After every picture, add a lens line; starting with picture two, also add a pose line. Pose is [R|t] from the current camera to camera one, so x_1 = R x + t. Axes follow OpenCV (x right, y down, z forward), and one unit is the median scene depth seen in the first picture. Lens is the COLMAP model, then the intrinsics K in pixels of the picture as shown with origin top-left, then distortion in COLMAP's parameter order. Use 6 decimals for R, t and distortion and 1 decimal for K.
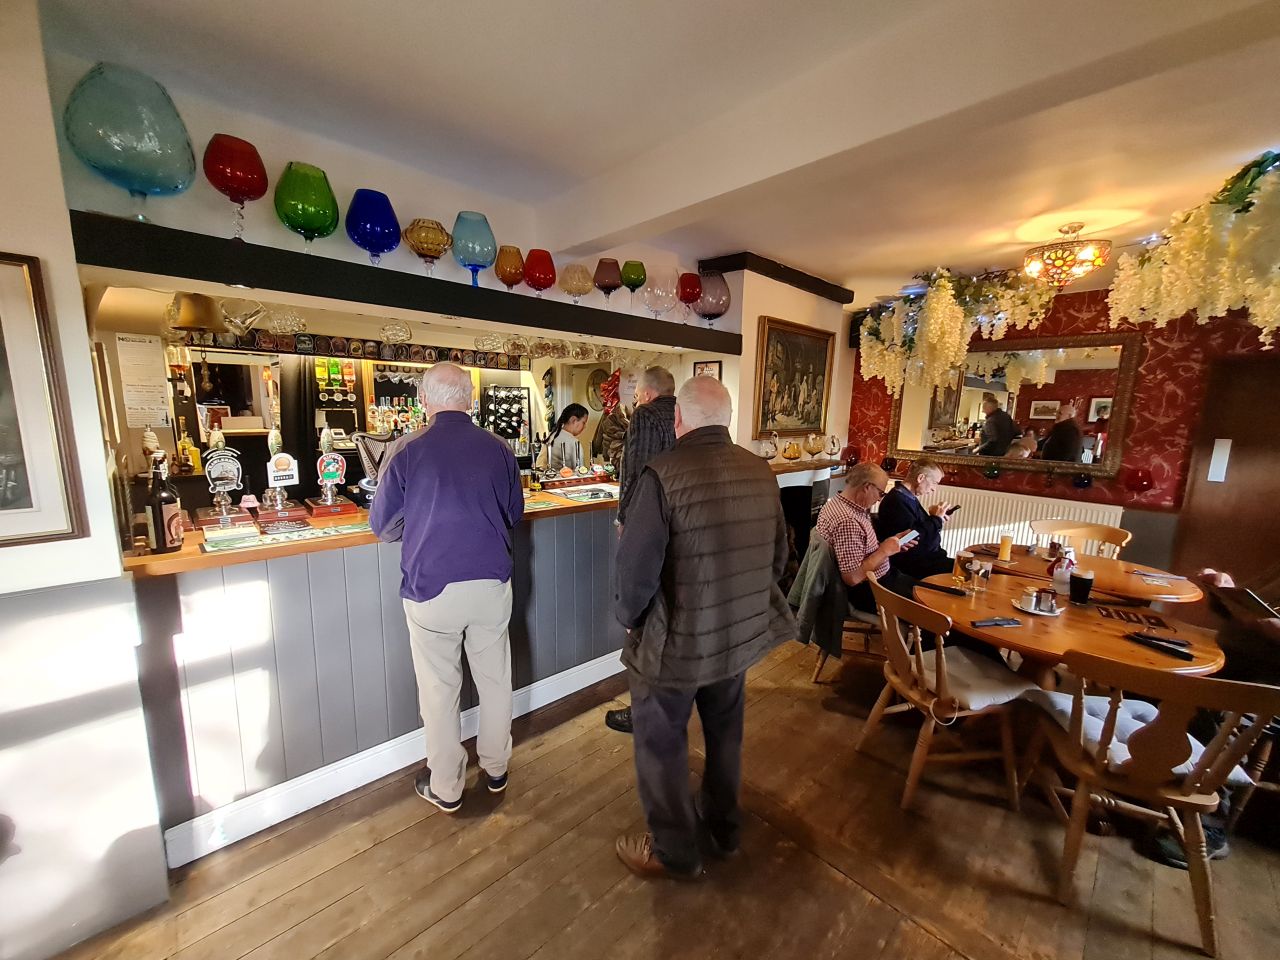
lens RADIAL K [[503.8, 0, 639.3], [0, 503.8, 490.6], [0, 0, 1]] dist [-0.003064, -0.000201]
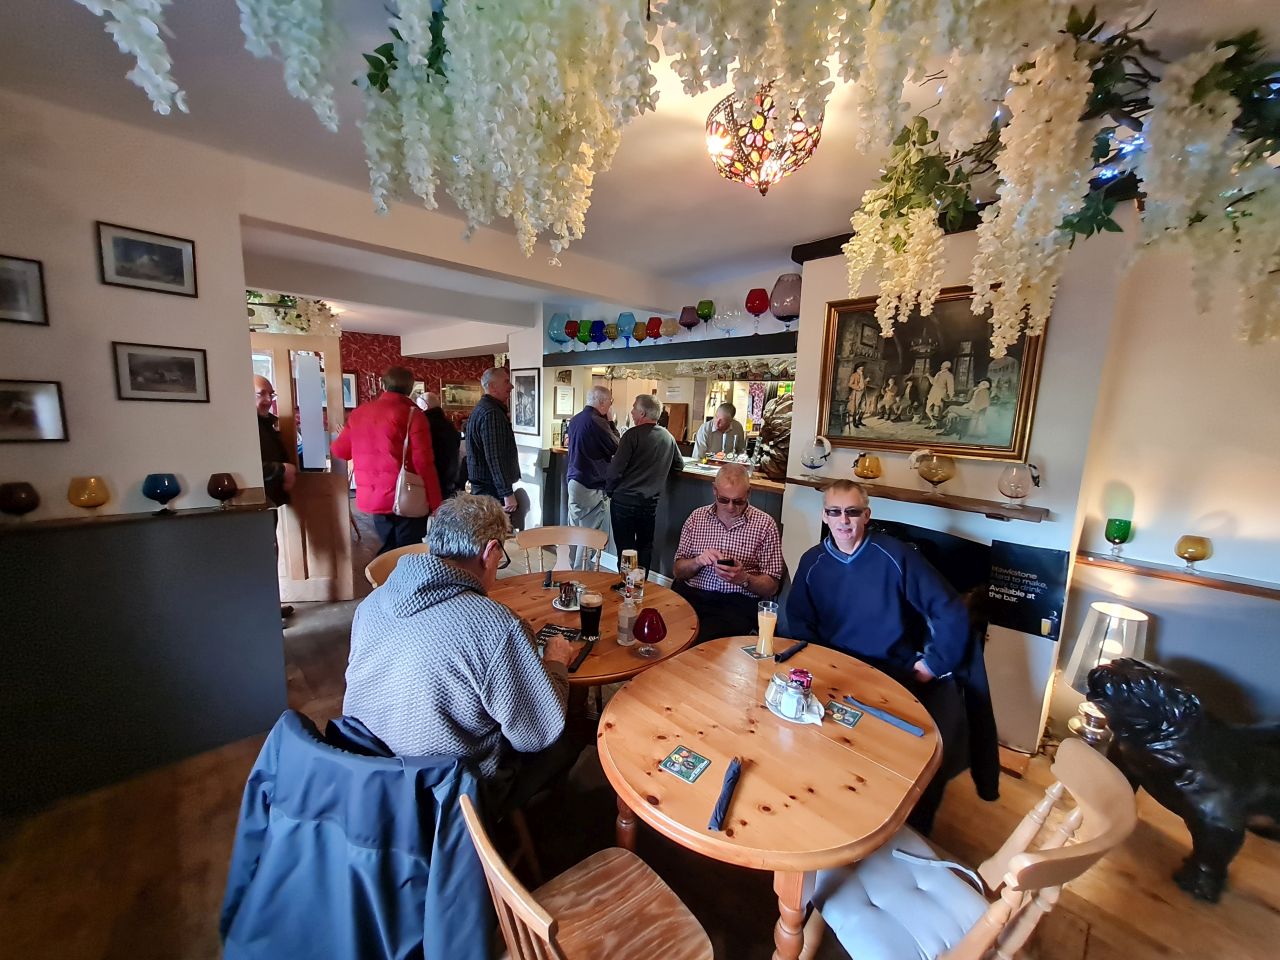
lens RADIAL K [[503.8, 0, 641.4], [0, 503.8, 483.1], [0, 0, 1]] dist [-0.003064, -0.000201]
pose [[0.004108, 0.122863, -0.992415, 1.078584], [-0.204529, 0.971547, 0.119433, -0.079208], [0.978852, 0.202487, 0.029120, 0.684474]]
